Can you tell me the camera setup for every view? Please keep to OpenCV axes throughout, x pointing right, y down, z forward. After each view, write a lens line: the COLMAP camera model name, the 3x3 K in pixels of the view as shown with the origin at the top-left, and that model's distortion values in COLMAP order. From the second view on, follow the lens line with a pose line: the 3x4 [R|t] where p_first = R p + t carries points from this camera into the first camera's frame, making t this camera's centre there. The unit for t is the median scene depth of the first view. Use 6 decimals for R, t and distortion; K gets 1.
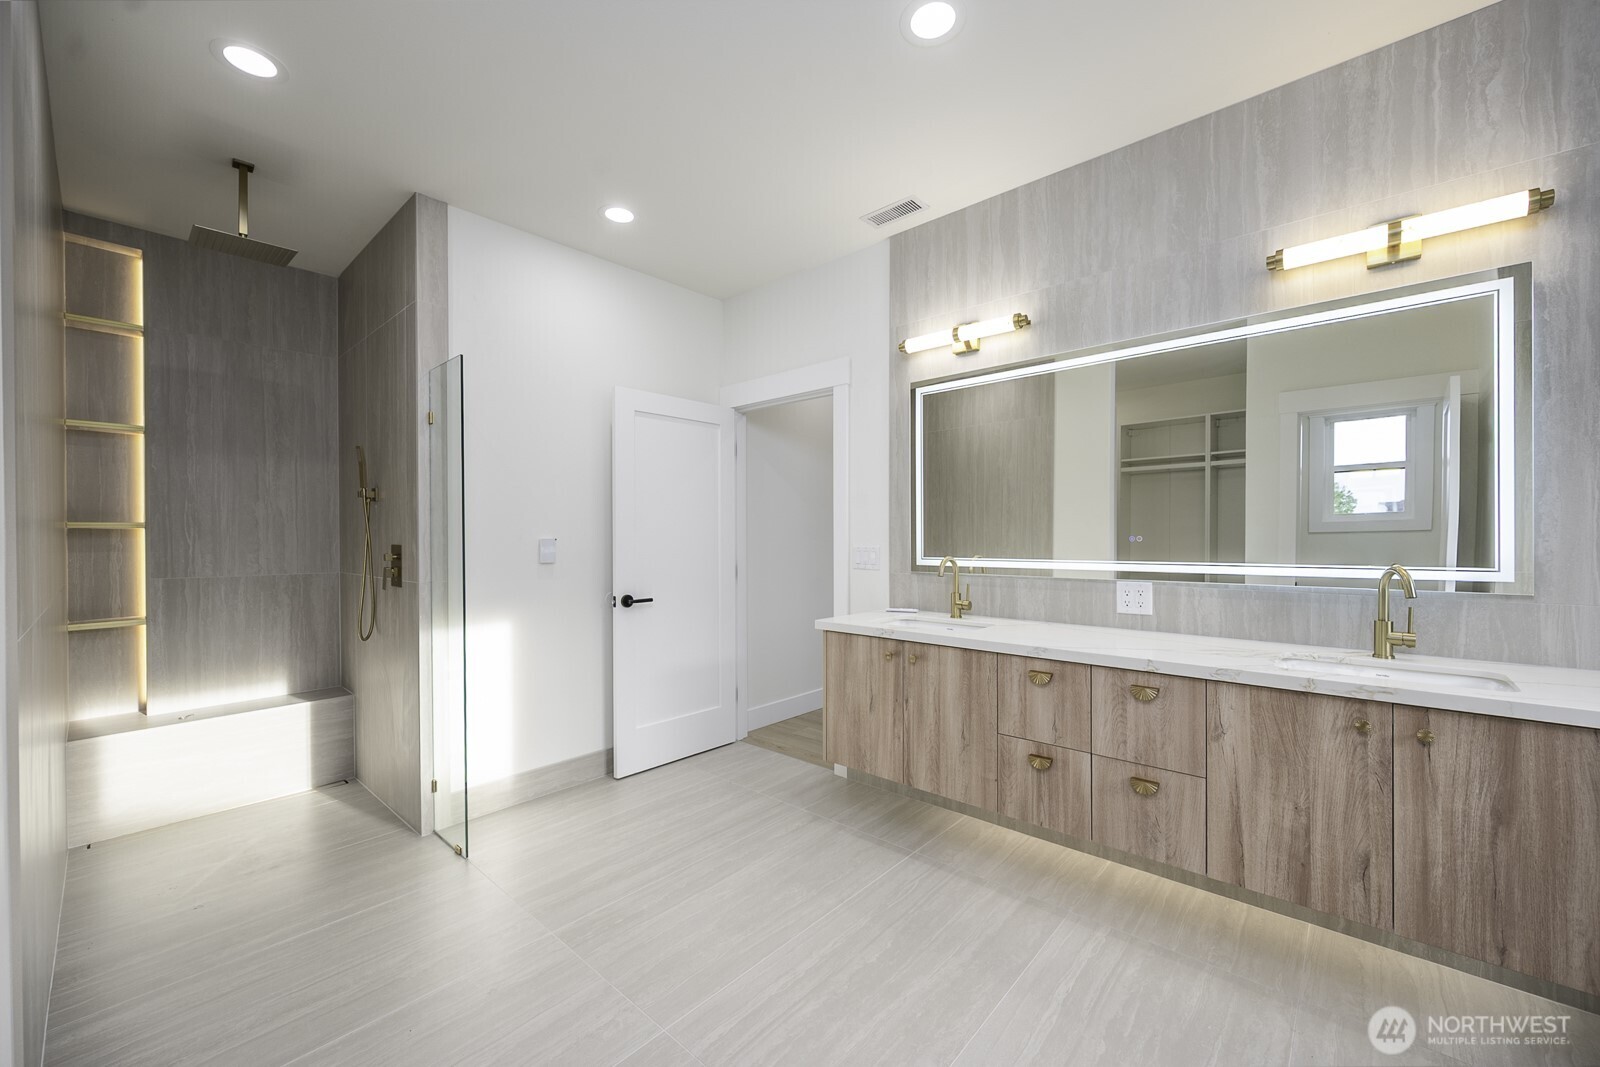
lens RADIAL K [[630.5, 0, 799.8], [0, 630.5, 534.8], [0, 0, 1]] dist [-0.003548, -0.000245]
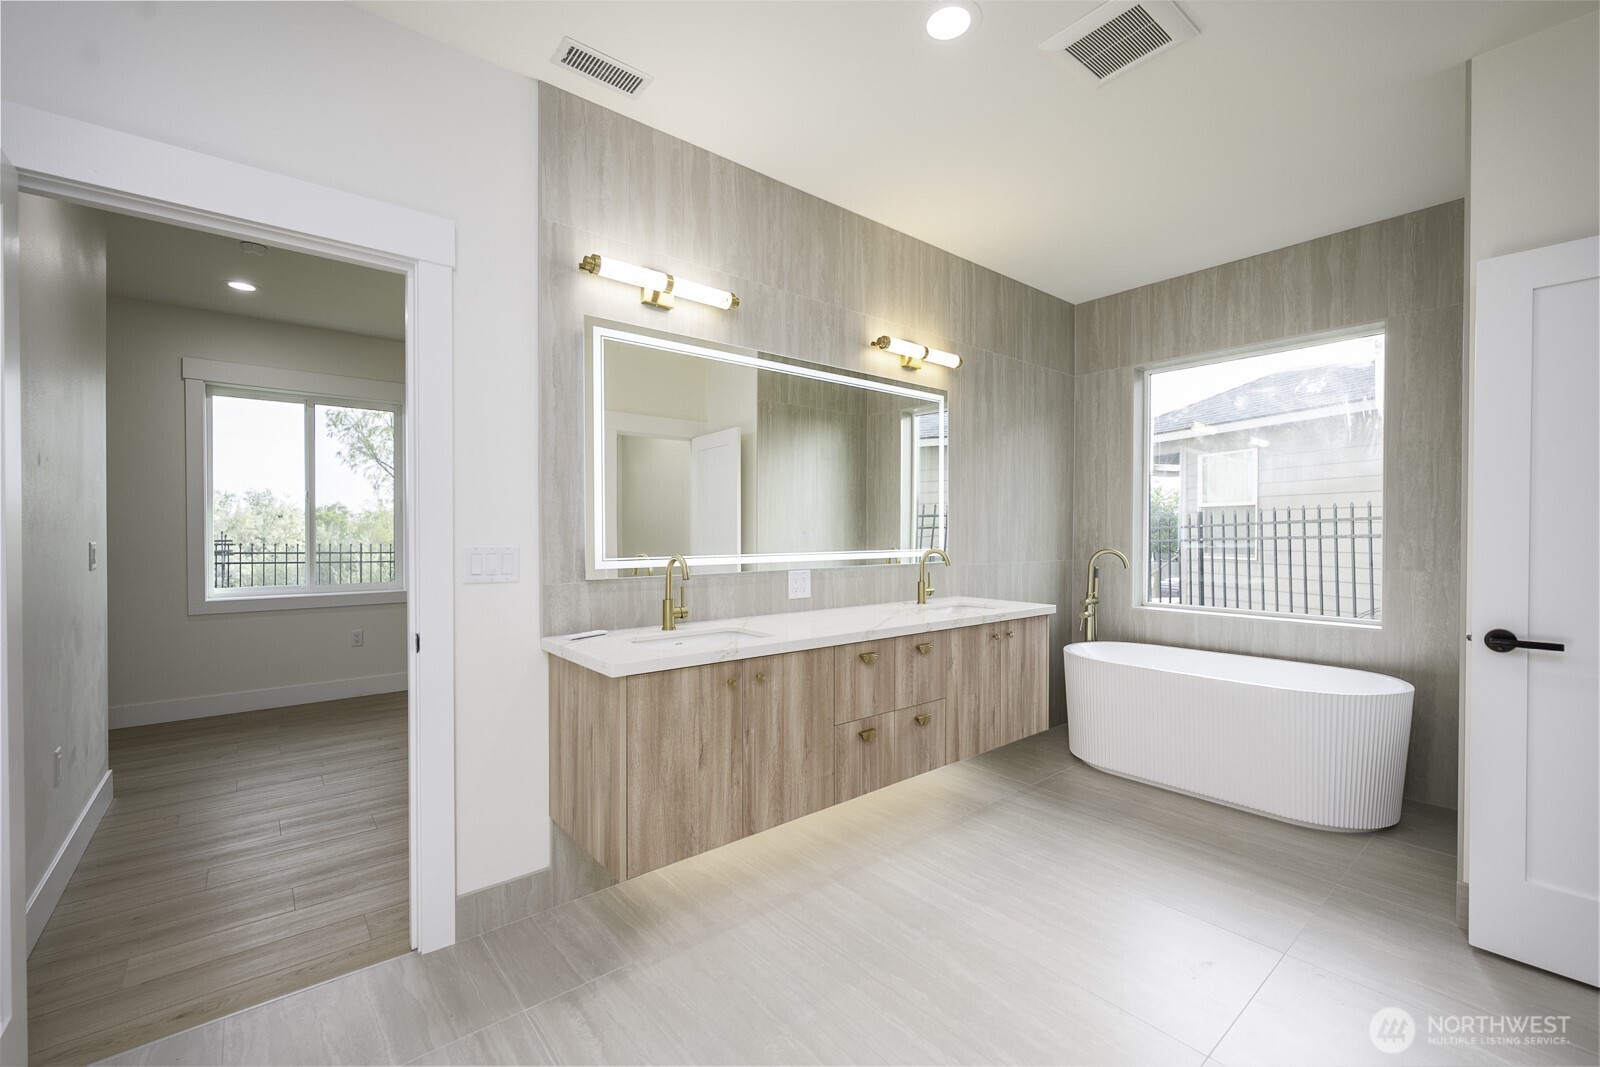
lens RADIAL K [[668.3, 0, 801.5], [0, 668.3, 538.8], [0, 0, 1]] dist [-0.000901, 0.000520]
pose [[0.142768, -0.003271, 0.989751, -0.696361], [0.001277, 0.999994, 0.003120, 0.012757], [-0.989755, 0.000819, 0.142771, 0.841566]]
